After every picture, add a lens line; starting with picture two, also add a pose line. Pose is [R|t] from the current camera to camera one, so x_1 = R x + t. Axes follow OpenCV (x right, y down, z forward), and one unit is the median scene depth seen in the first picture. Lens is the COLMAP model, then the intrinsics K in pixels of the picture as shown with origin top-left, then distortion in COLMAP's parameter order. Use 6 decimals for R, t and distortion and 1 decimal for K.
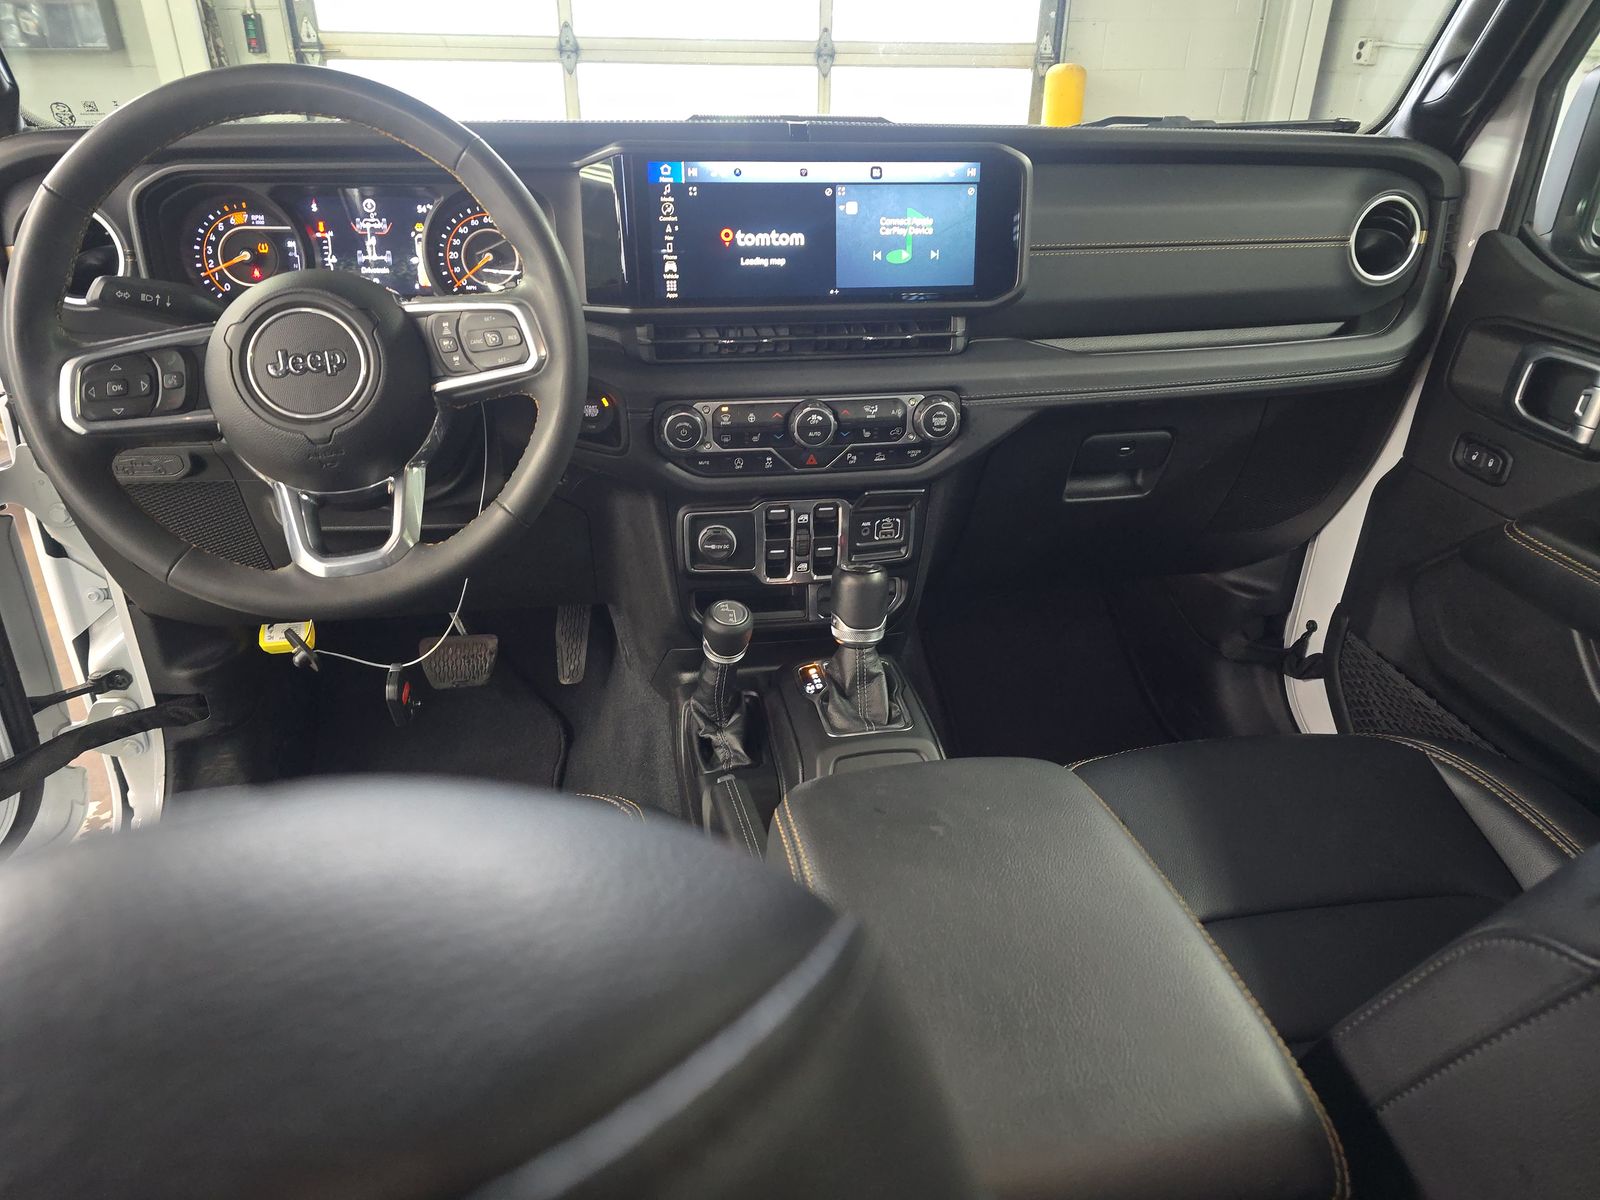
lens RADIAL K [[1084.8, 0, 800.0], [0, 1084.8, 600.0], [0, 0, 1]] dist [0.099631, -0.117449]
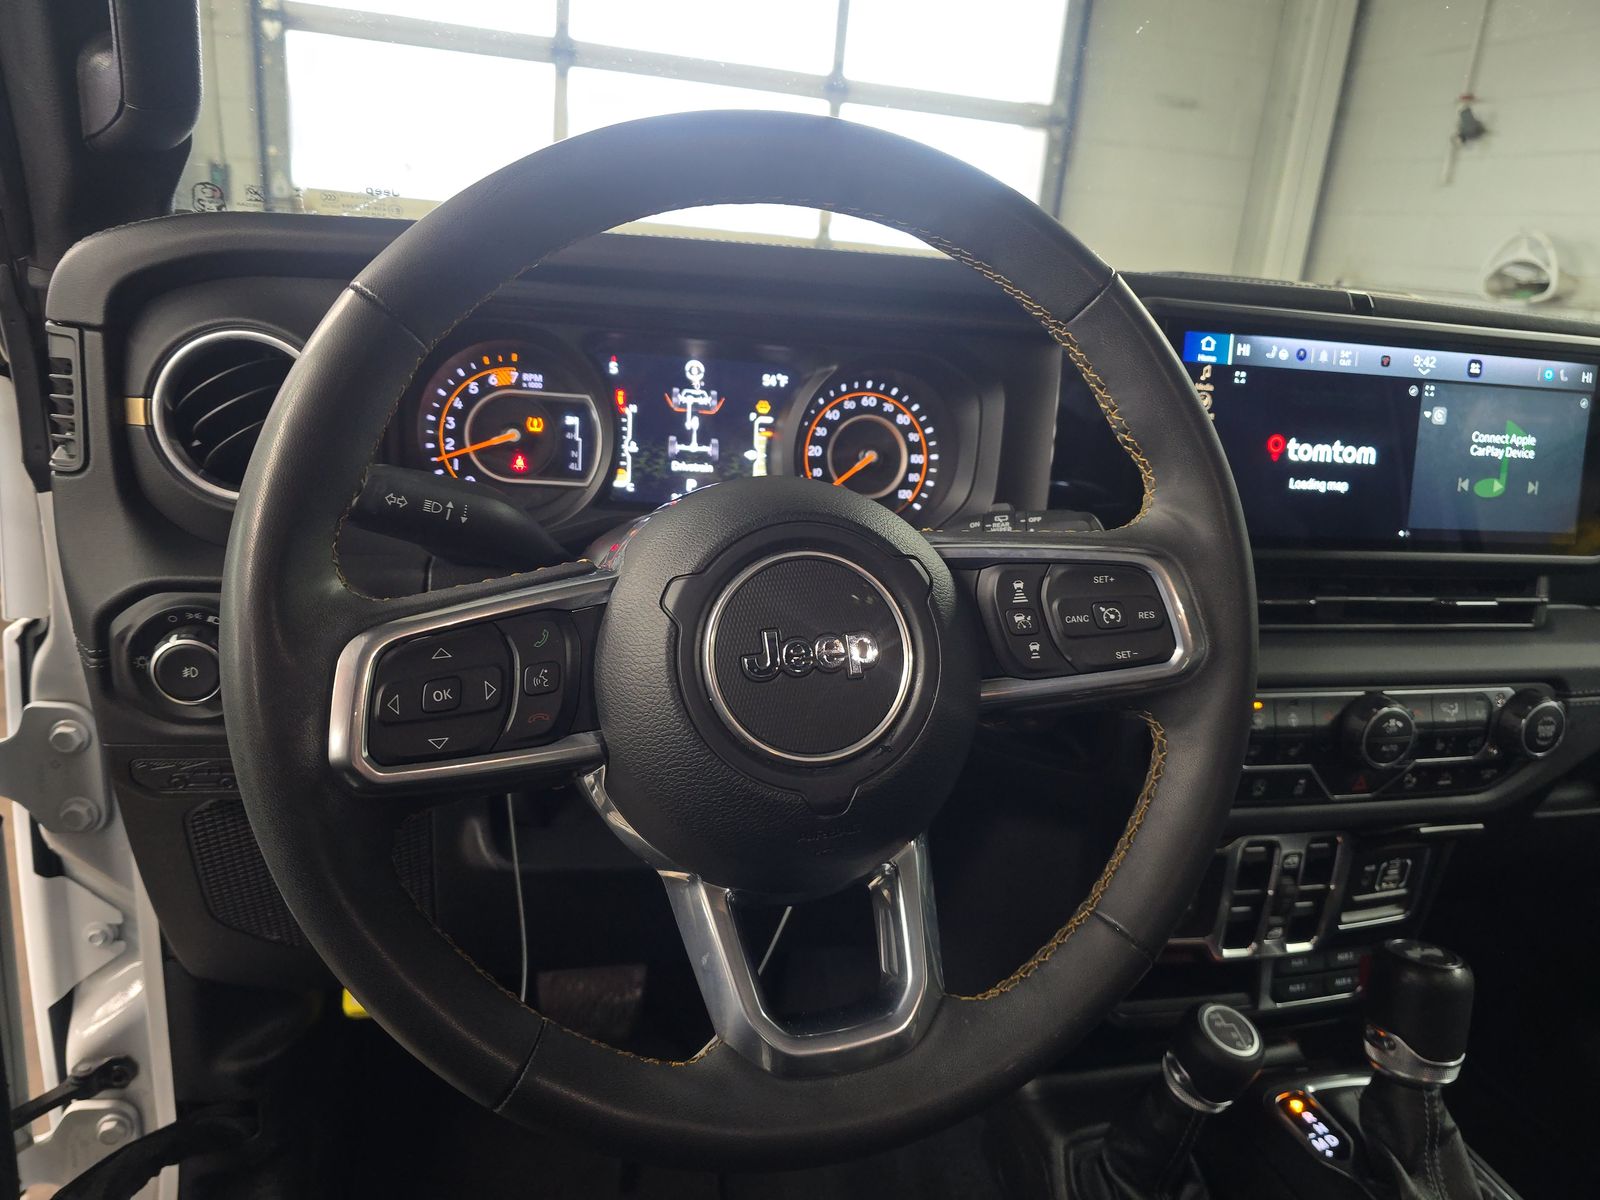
lens RADIAL K [[1069.7, 0, 800.0], [0, 1069.7, 600.0], [0, 0, 1]] dist [0.050871, -0.034277]
pose [[0.993067, 0.043900, 0.109044, -0.401285], [-0.025742, 0.986346, -0.162661, -0.126792], [-0.114696, 0.158726, 0.980638, 0.407386]]
